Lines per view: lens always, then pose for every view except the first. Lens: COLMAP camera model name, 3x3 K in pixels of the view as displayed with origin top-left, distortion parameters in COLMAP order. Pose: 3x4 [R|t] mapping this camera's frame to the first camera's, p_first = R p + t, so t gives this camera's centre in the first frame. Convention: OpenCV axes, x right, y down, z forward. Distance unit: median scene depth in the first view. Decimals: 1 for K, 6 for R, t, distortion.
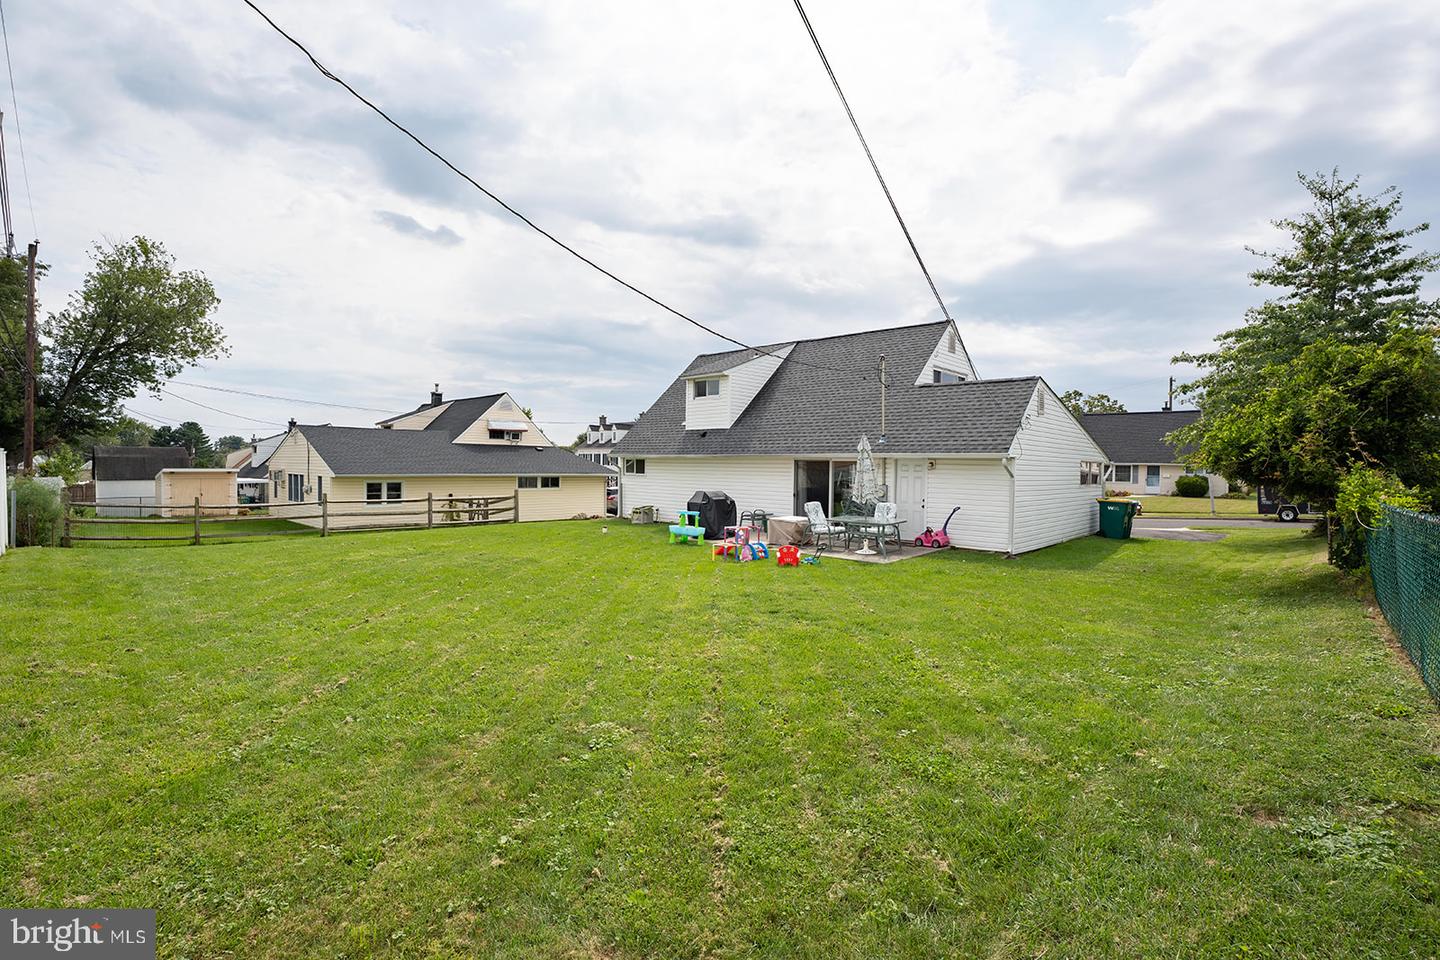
lens RADIAL K [[661.9, 0, 715.6], [0, 661.9, 482.2], [0, 0, 1]] dist [-0.077215, 0.021969]
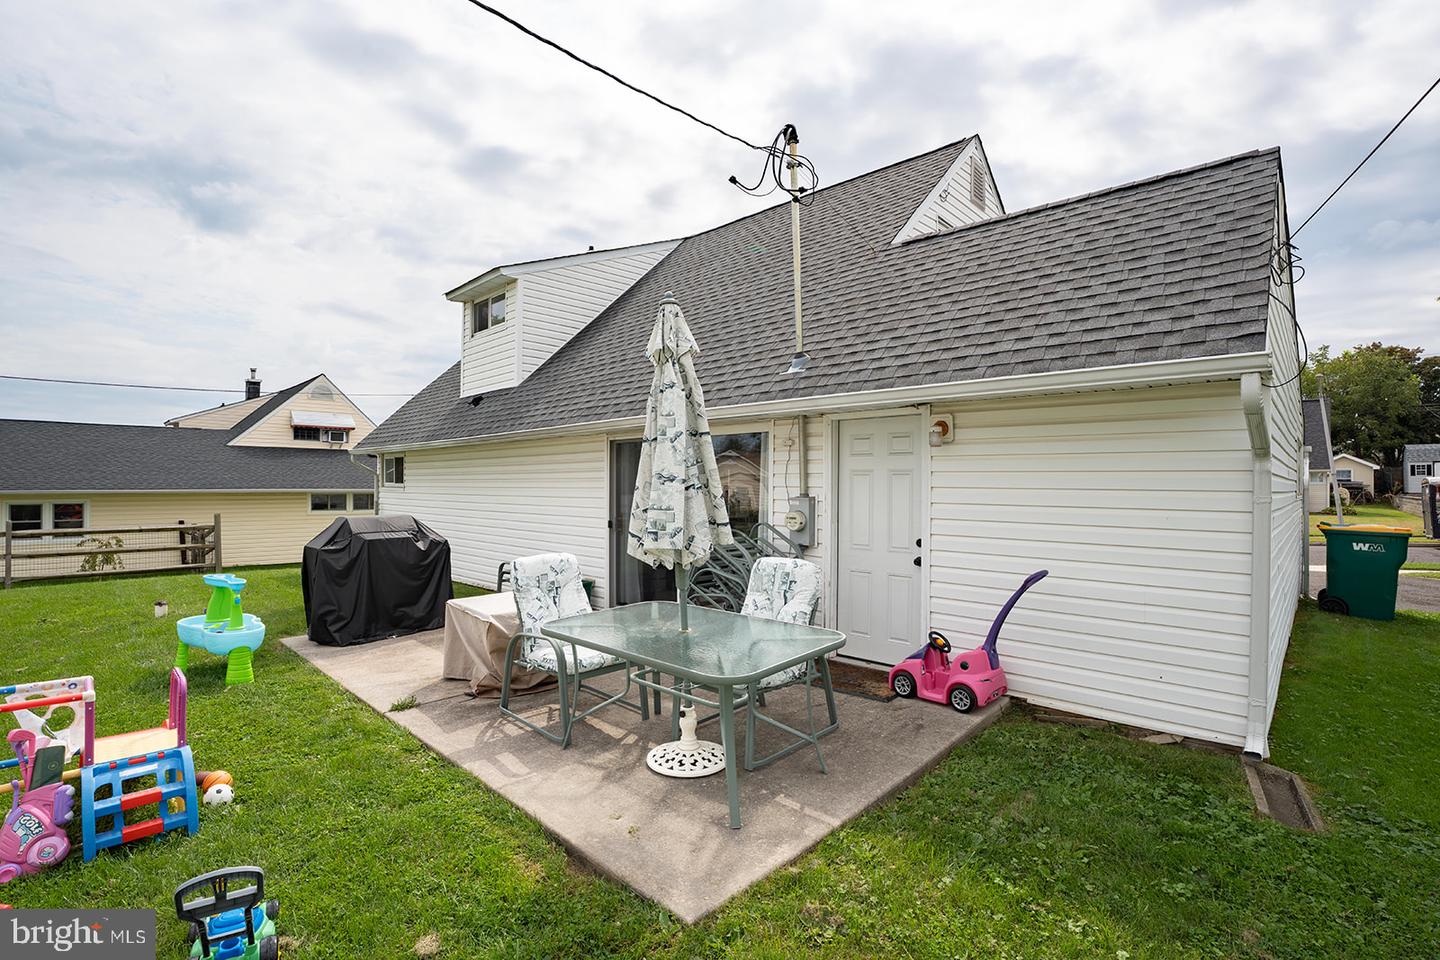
lens RADIAL K [[661.9, 0, 715.6], [0, 661.9, 482.2], [0, 0, 1]] dist [-0.077215, 0.021969]
pose [[0.999937, -0.009581, -0.005925, 0.132956], [0.009402, 0.999520, -0.029519, 0.003949], [0.006205, 0.029461, 0.999547, 0.410303]]
